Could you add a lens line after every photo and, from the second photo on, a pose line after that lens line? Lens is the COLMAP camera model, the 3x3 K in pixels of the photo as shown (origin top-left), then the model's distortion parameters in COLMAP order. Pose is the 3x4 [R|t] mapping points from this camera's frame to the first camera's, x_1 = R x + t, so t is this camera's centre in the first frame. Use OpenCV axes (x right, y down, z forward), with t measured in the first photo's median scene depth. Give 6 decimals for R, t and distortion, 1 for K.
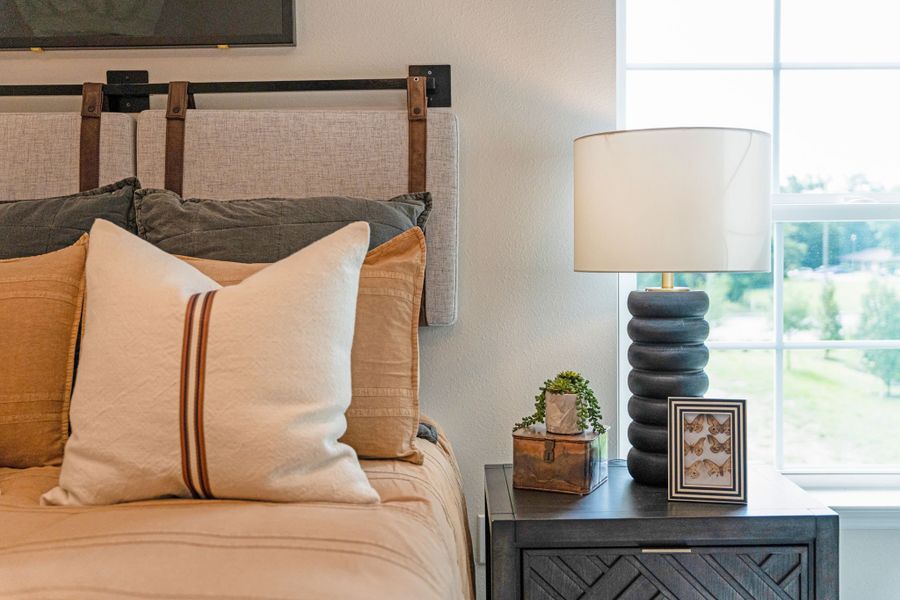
lens RADIAL K [[977.9, 0, 449.5], [0, 977.9, 294.8], [0, 0, 1]] dist [-0.021521, 0.000000]
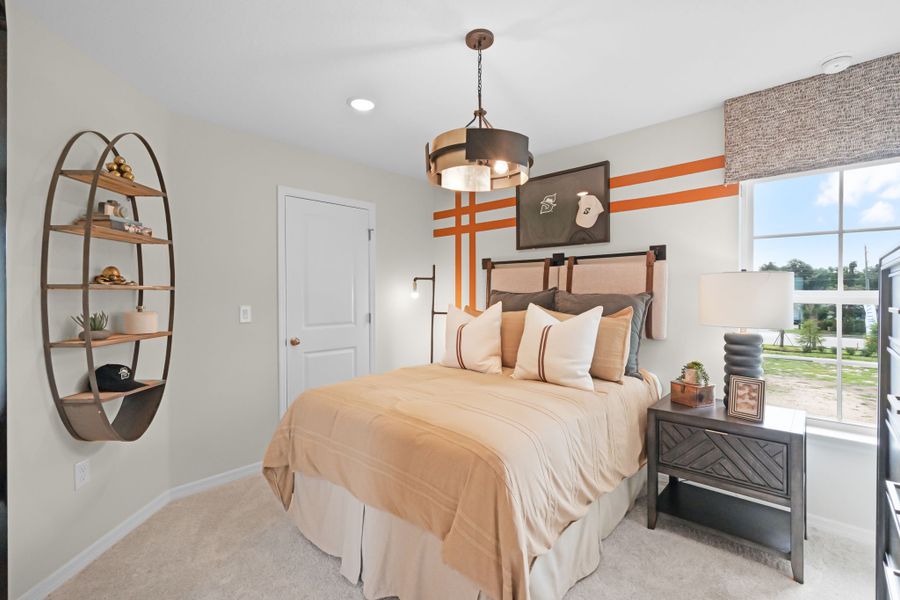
lens RADIAL K [[407.5, 0, 446.7], [0, 407.5, 296.7], [0, 0, 1]] dist [0.002343, 0.000584]
pose [[0.735158, 0.012872, -0.677773, 0.377175], [-0.036626, 0.999114, -0.020752, -0.050235], [0.676906, 0.040080, 0.734978, -0.293277]]
